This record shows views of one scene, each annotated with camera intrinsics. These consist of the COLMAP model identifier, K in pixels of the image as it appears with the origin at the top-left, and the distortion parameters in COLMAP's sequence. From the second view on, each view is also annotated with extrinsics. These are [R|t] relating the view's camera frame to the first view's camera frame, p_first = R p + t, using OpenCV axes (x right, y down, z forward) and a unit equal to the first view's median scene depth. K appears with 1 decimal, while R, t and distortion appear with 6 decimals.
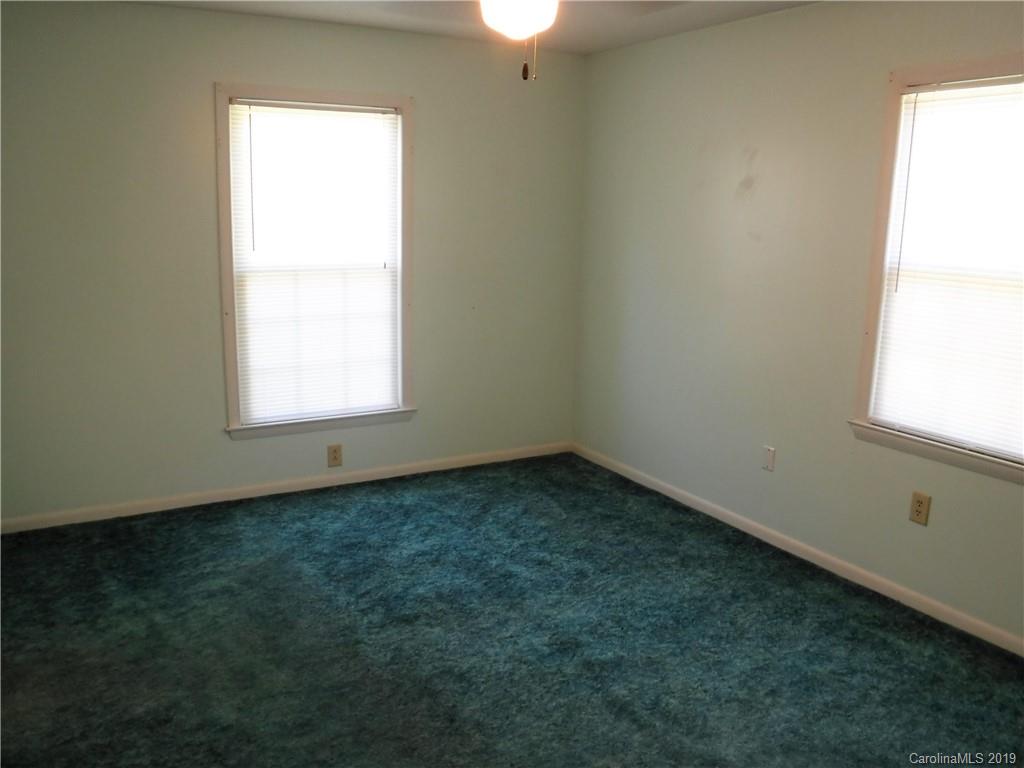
lens RADIAL K [[892.6, 0, 531.0], [0, 892.6, 407.7], [0, 0, 1]] dist [-0.100641, 0.016198]
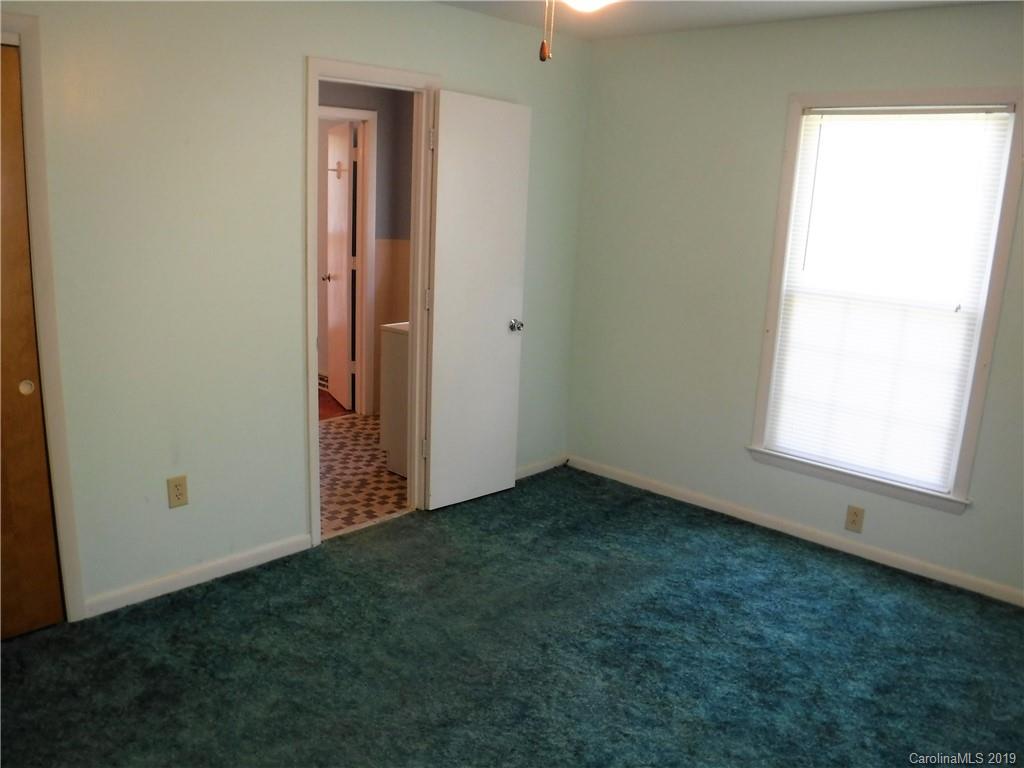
lens RADIAL K [[892.6, 0, 531.0], [0, 892.6, 407.7], [0, 0, 1]] dist [-0.100641, 0.016198]
pose [[0.234815, 0.213070, -0.948400, 0.551209], [-0.251186, 0.955842, 0.152551, -0.112505], [0.939025, 0.202404, 0.277966, 0.515388]]
